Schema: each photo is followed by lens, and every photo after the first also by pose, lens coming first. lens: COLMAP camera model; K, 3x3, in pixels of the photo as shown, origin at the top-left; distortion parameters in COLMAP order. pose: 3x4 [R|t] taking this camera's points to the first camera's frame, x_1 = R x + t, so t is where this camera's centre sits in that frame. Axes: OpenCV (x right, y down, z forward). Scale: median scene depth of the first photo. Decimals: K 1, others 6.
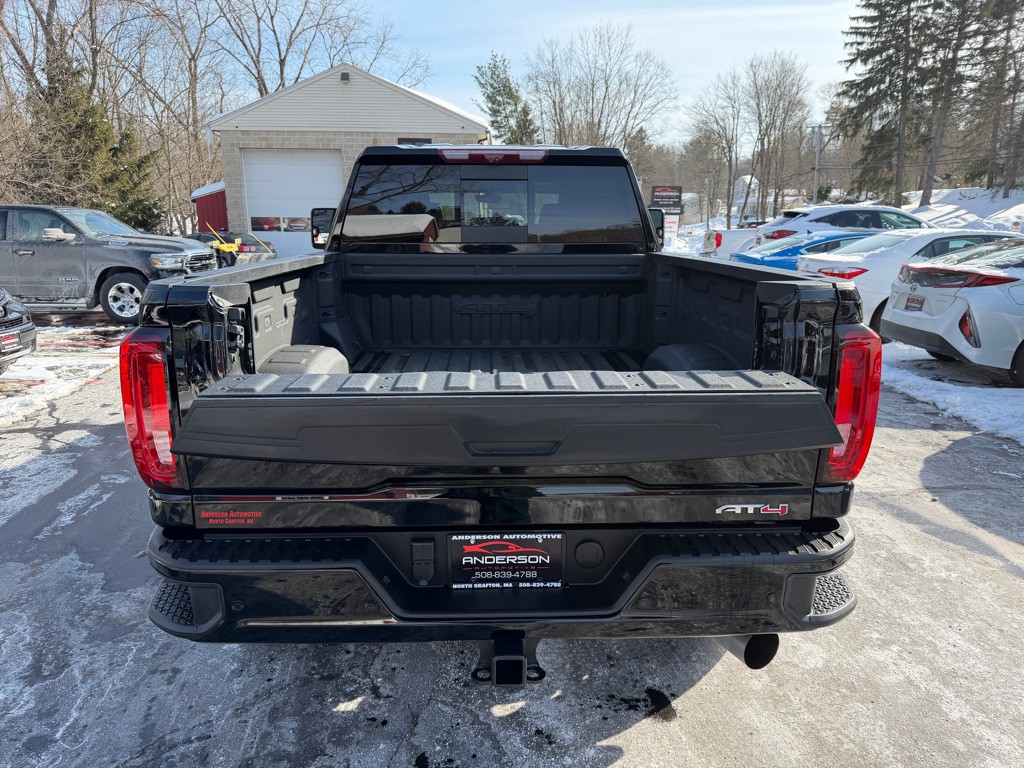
lens RADIAL K [[720.3, 0, 514.7], [0, 720.3, 383.8], [0, 0, 1]] dist [0.022939, -0.028885]
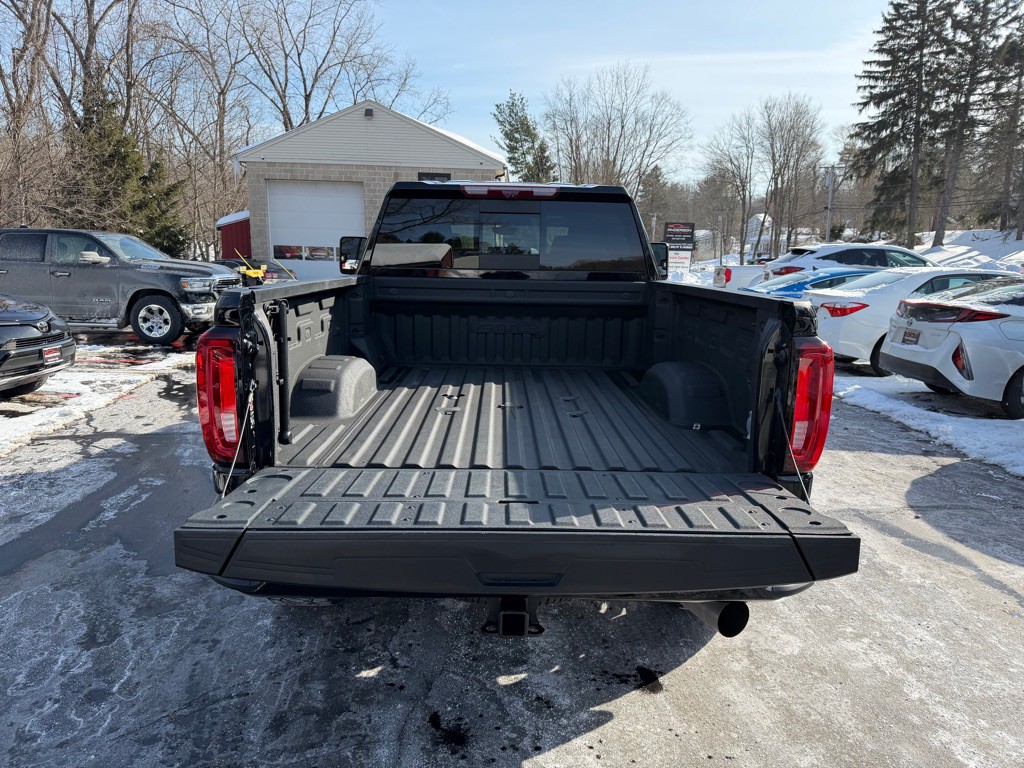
lens RADIAL K [[720.3, 0, 514.8], [0, 720.3, 383.5], [0, 0, 1]] dist [0.022939, -0.028885]
pose [[0.999633, 0.021119, -0.016991, 0.000410], [-0.021853, 0.998780, -0.044274, 0.003728], [0.016035, 0.044629, 0.998875, -0.012370]]
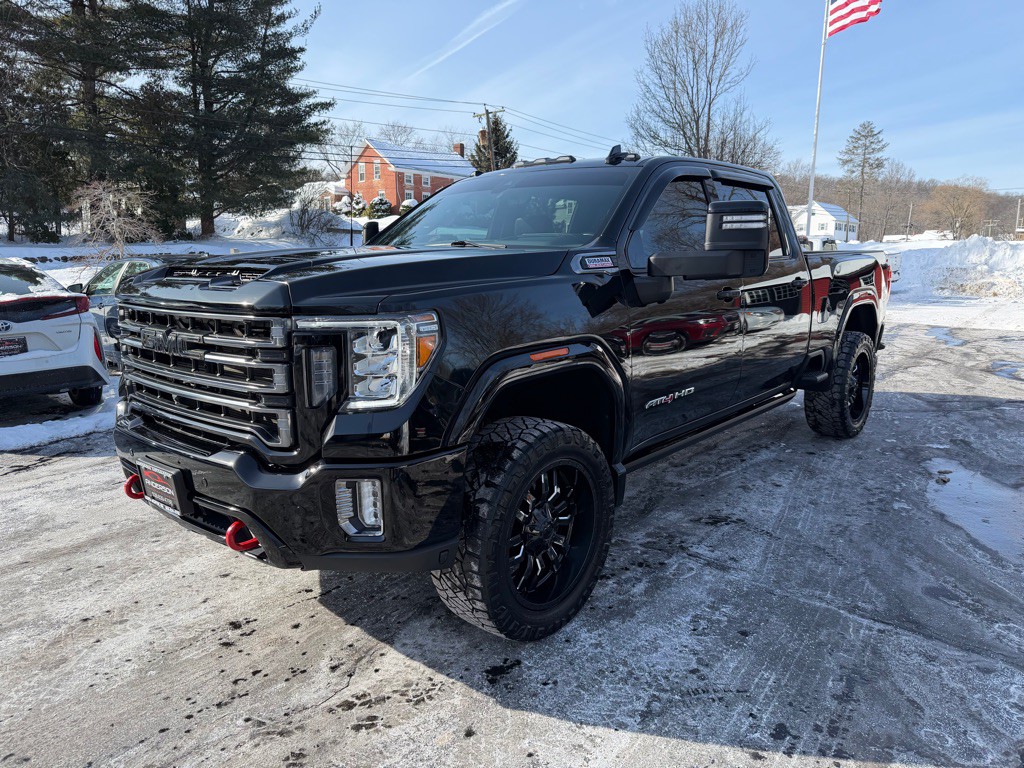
lens RADIAL K [[720.3, 0, 514.6], [0, 720.3, 389.5], [0, 0, 1]] dist [0.022939, -0.028885]
pose [[-0.734884, -0.123002, 0.666945, -0.106064], [0.159231, 0.924632, 0.345978, -0.067824], [-0.659235, 0.360452, -0.659912, 0.314526]]
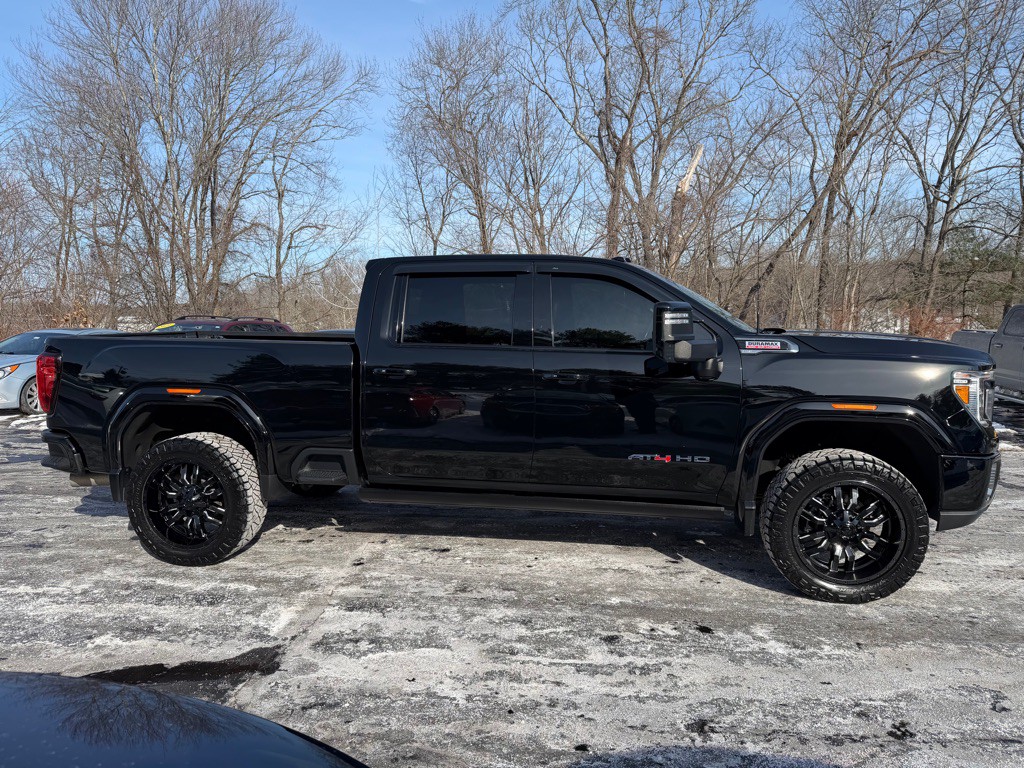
lens RADIAL K [[720.3, 0, 510.7], [0, 720.3, 385.0], [0, 0, 1]] dist [0.022939, -0.028885]
pose [[-0.195519, 0.095932, -0.975997, 0.182455], [-0.220877, 0.965327, 0.139131, -0.047437], [0.955503, 0.242778, -0.167550, 0.205859]]
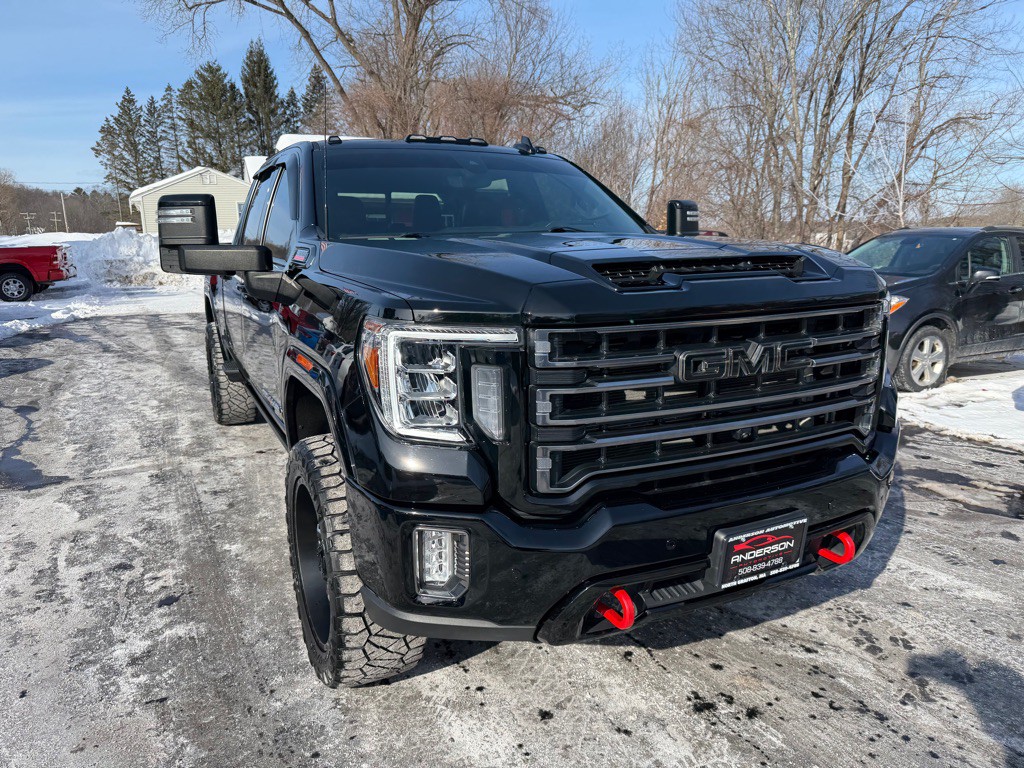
lens RADIAL K [[720.3, 0, 516.2], [0, 720.3, 392.3], [0, 0, 1]] dist [0.022939, -0.028885]
pose [[-0.908659, 0.098221, -0.405821, 0.041266], [-0.083490, 0.909568, 0.407082, -0.071895], [0.409106, 0.403781, -0.818287, 0.329432]]
